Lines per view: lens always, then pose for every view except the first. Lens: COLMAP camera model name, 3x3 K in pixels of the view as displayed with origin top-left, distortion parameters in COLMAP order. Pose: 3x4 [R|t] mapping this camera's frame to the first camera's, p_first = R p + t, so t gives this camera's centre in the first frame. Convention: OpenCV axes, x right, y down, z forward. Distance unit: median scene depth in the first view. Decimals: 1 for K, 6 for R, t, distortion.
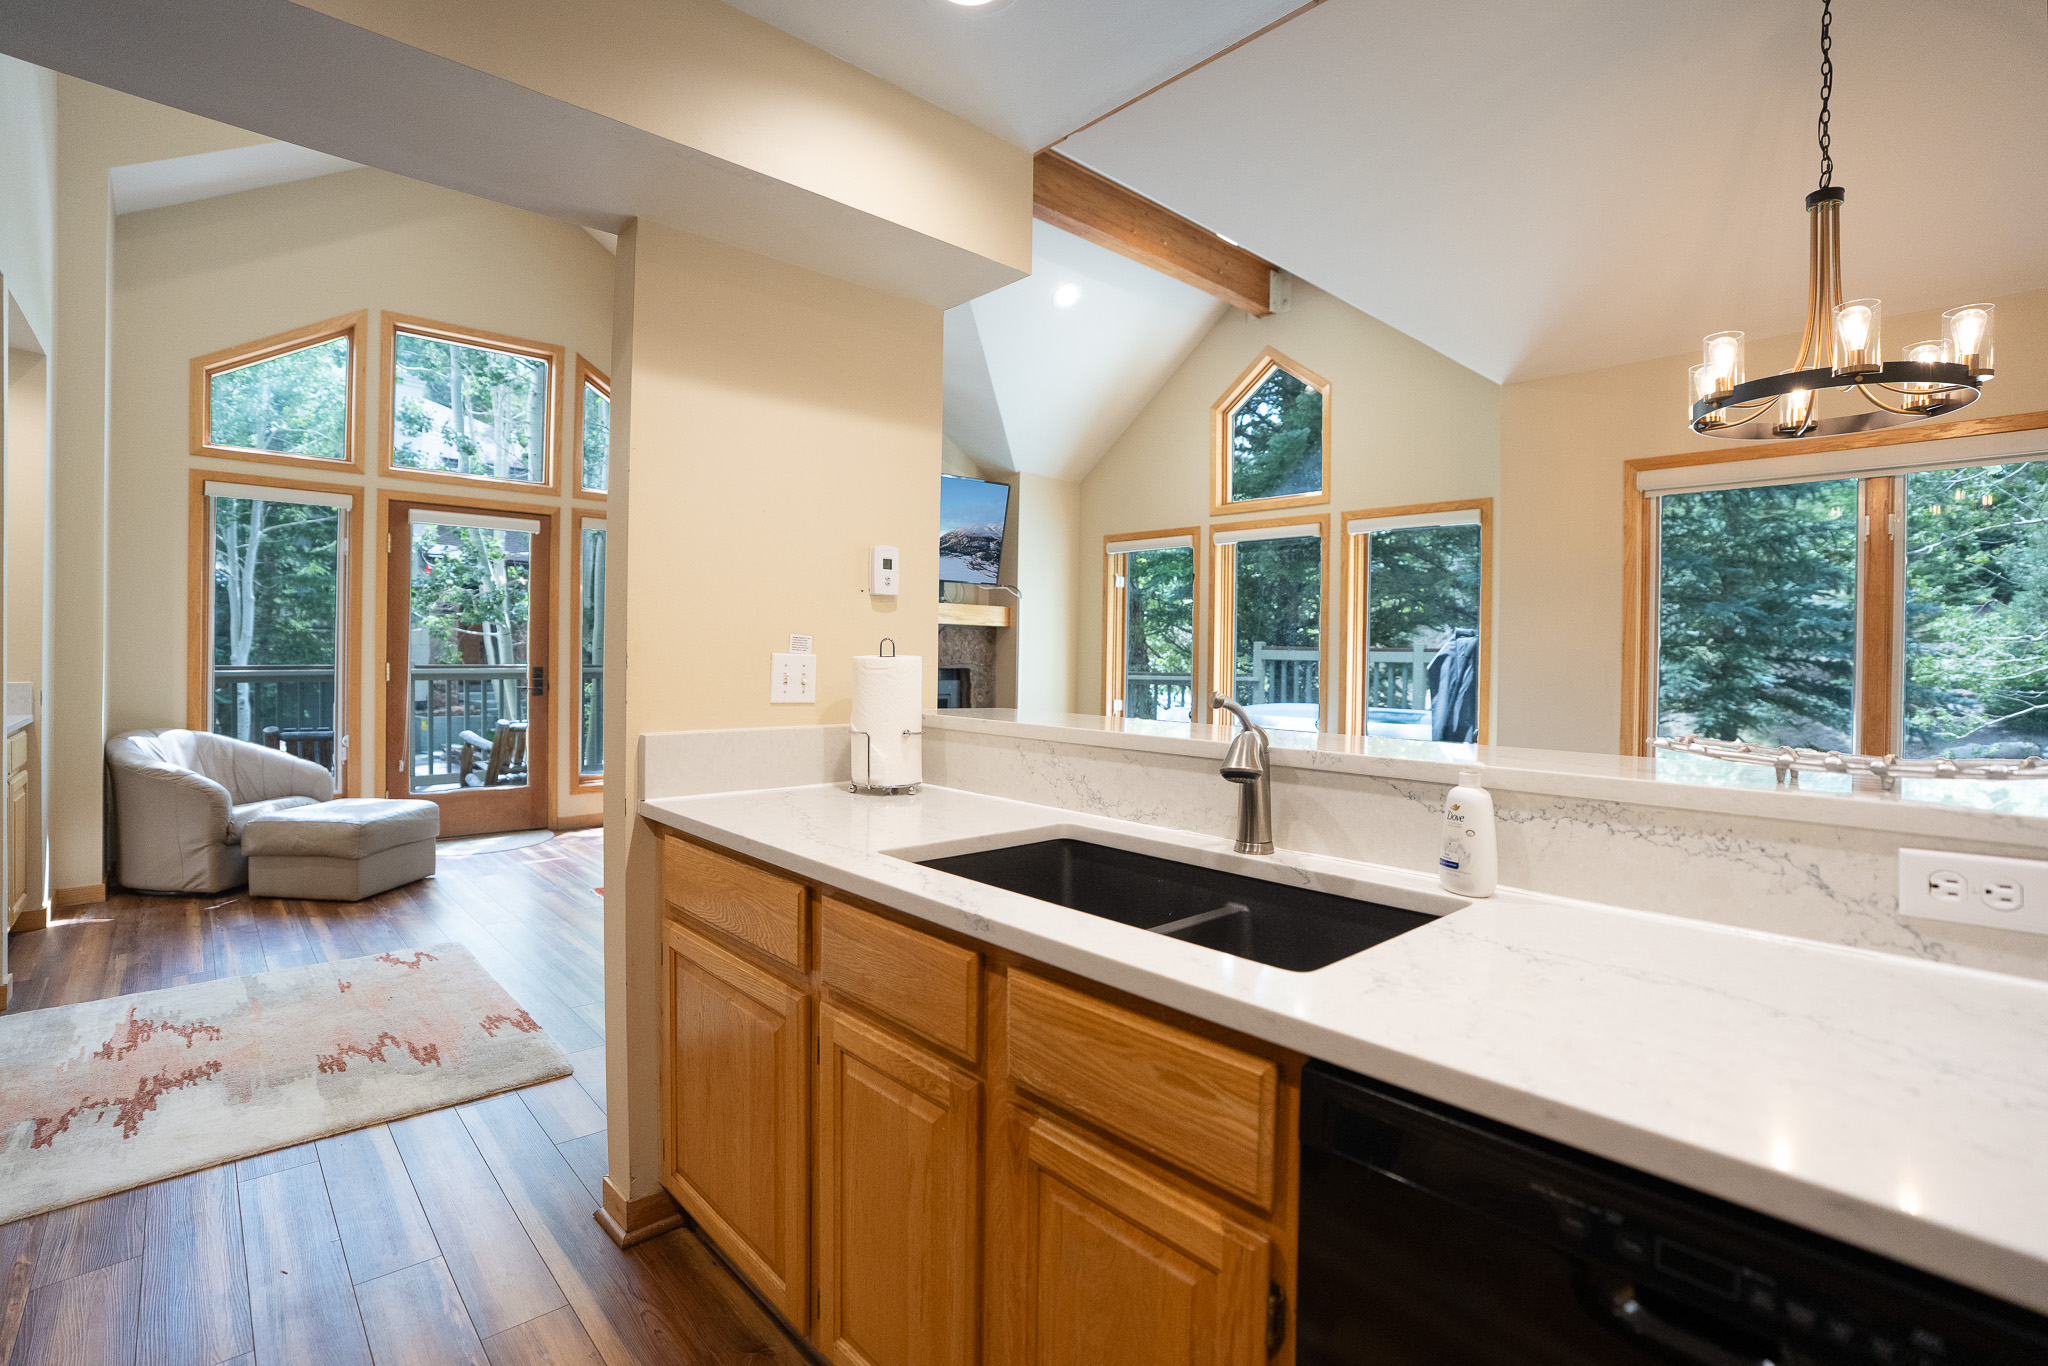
lens RADIAL K [[953.6, 0, 1028.2], [0, 953.6, 663.6], [0, 0, 1]] dist [-0.066221, 0.021752]
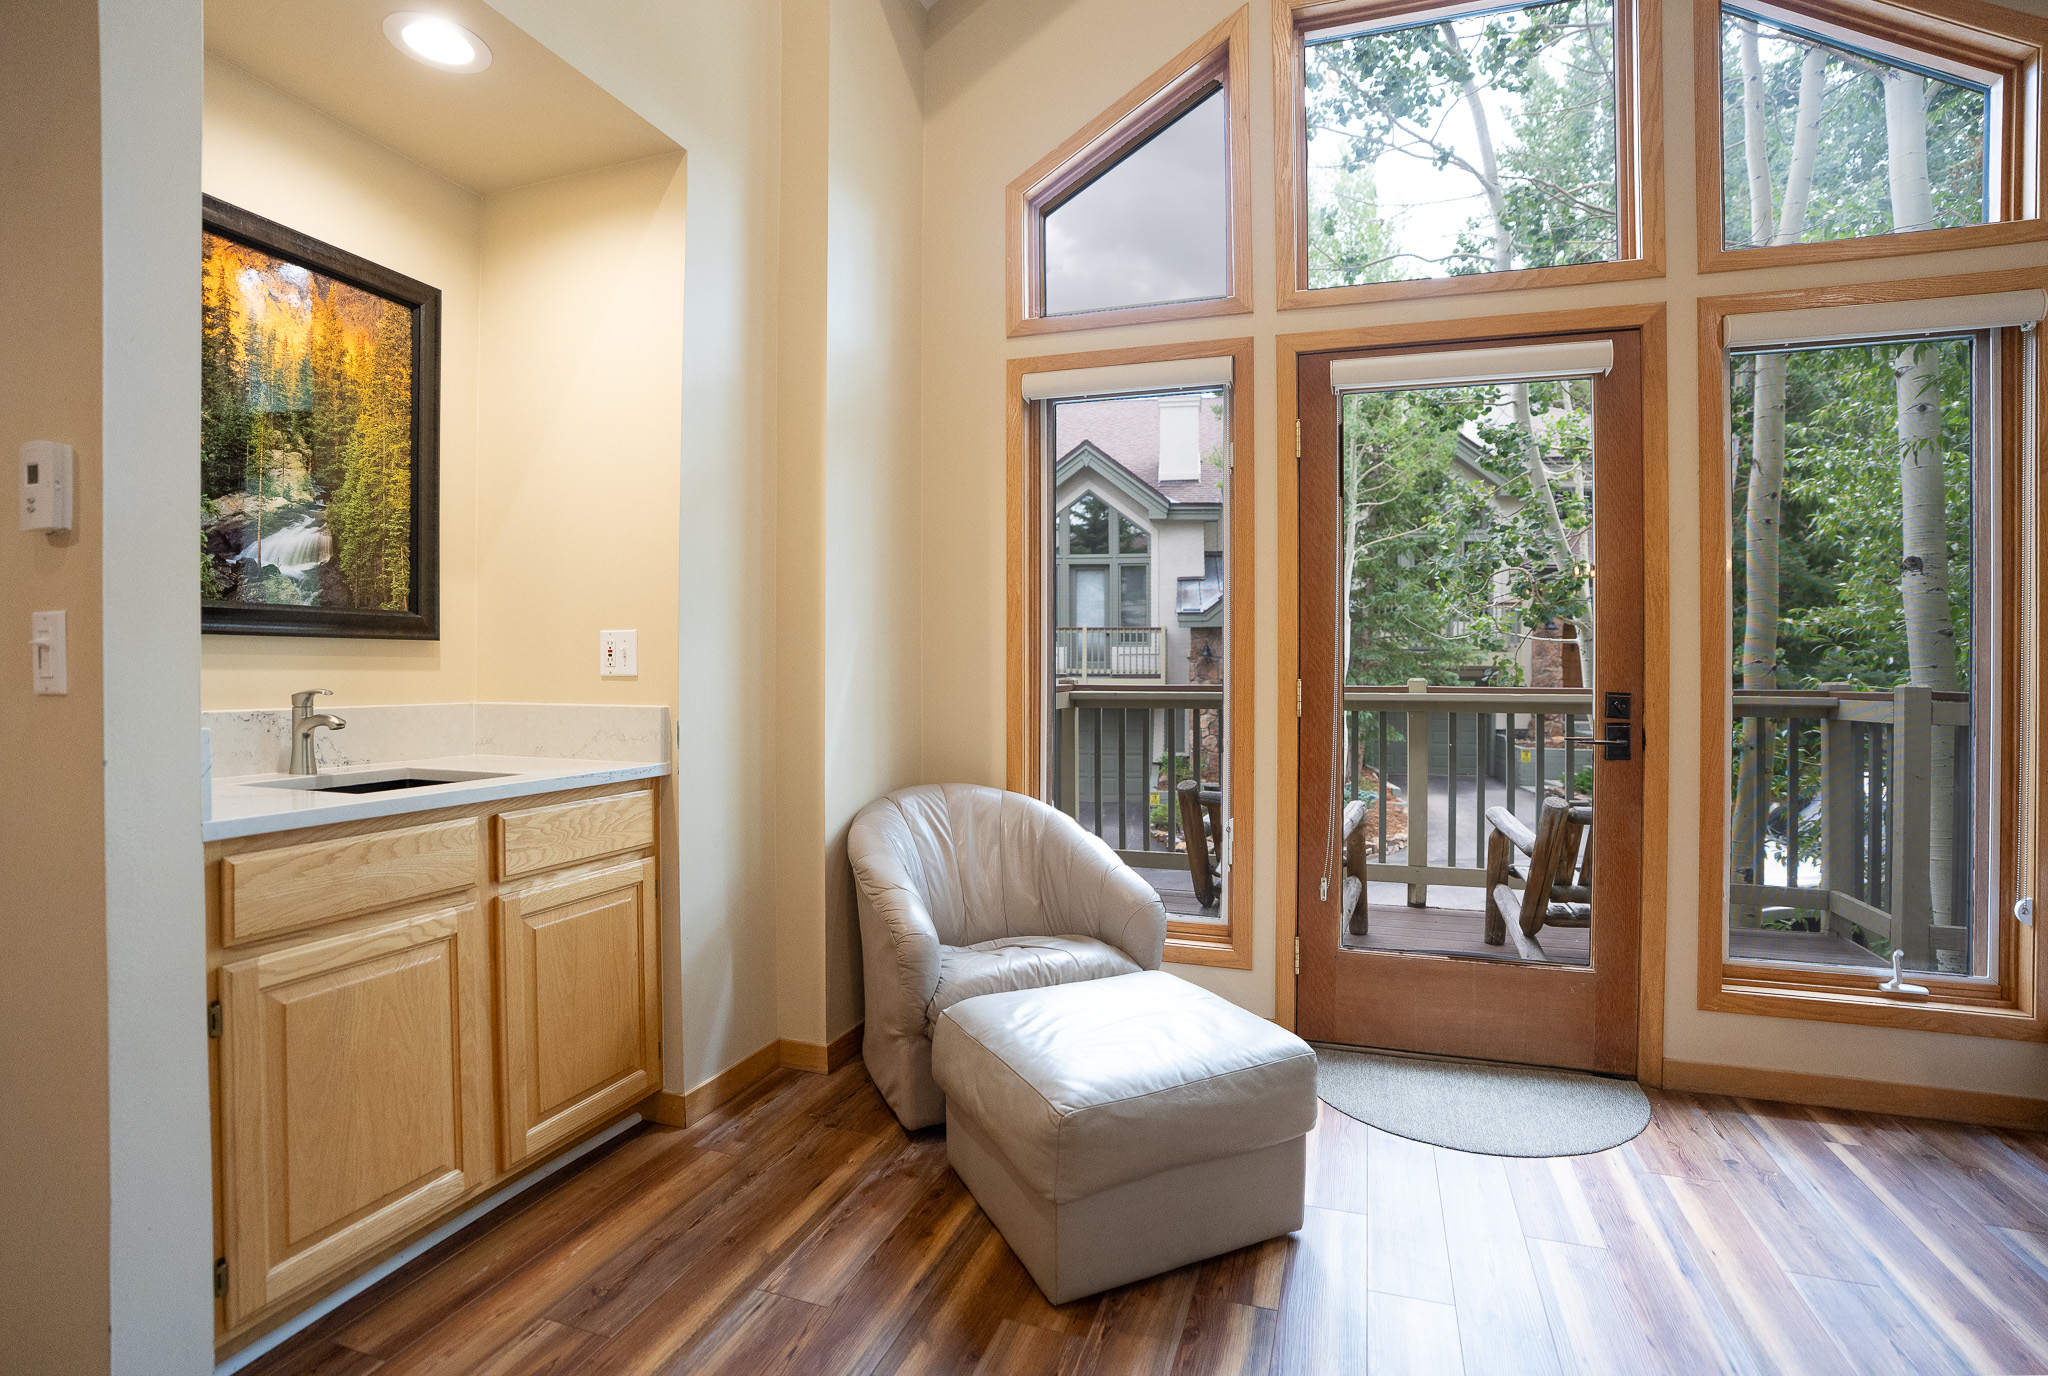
lens RADIAL K [[953.6, 0, 1056.4], [0, 953.6, 663.2], [0, 0, 1]] dist [-0.066221, 0.021752]
pose [[0.484288, -0.013877, -0.874799, -0.281518], [-0.011315, 0.999691, -0.022122, 0.002401], [0.874835, 0.020612, 0.483982, 0.584167]]
